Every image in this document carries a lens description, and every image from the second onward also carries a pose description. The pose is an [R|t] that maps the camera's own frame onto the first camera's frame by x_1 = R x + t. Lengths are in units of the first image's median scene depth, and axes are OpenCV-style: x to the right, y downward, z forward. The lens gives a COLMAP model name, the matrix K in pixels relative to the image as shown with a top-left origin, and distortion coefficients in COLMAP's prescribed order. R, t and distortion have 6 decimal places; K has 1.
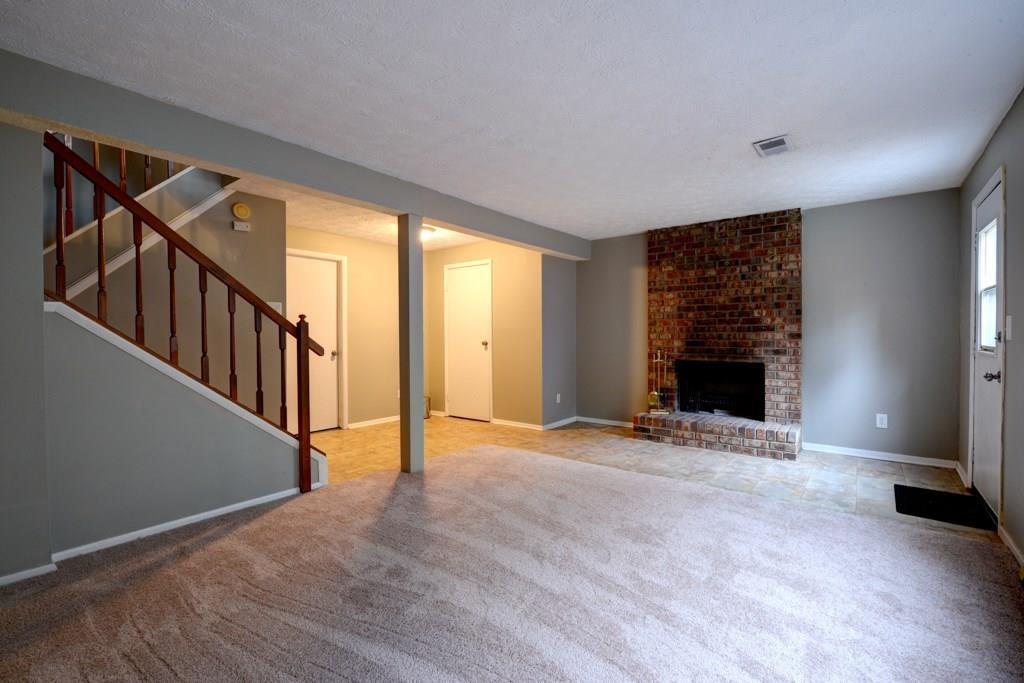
lens RADIAL K [[453.9, 0, 519.3], [0, 453.9, 336.3], [0, 0, 1]] dist [-0.011660, 0.000739]
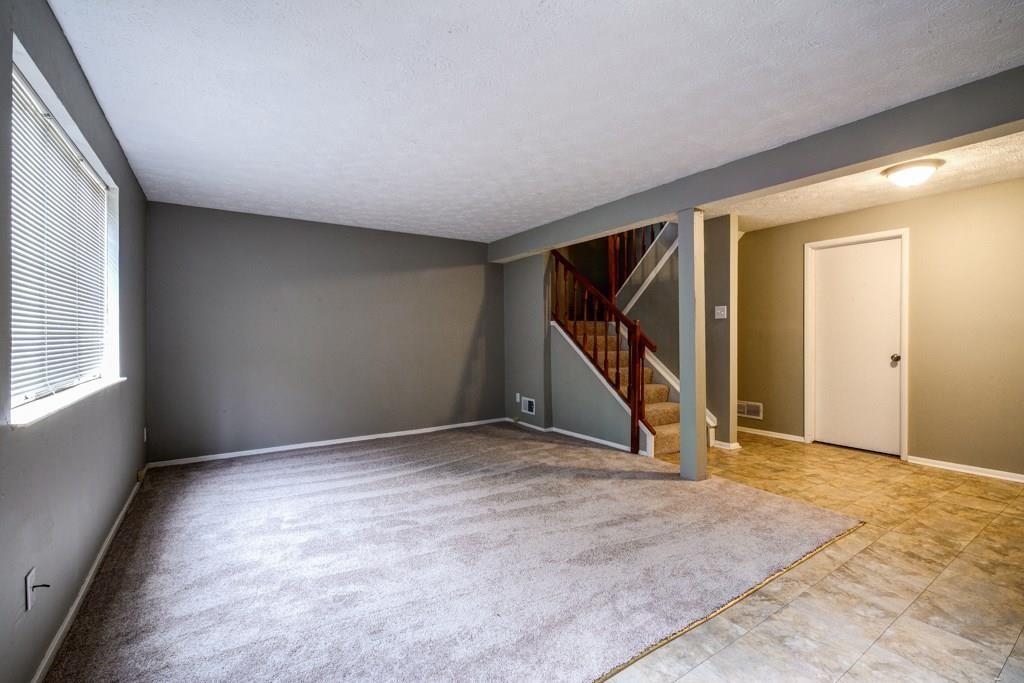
lens RADIAL K [[453.9, 0, 517.9], [0, 453.9, 345.3], [0, 0, 1]] dist [-0.011660, 0.000739]
pose [[-0.313547, 0.028944, -0.949131, 0.909736], [0.000582, 0.999541, 0.030289, -0.014929], [0.949572, 0.008945, -0.313420, 1.112805]]
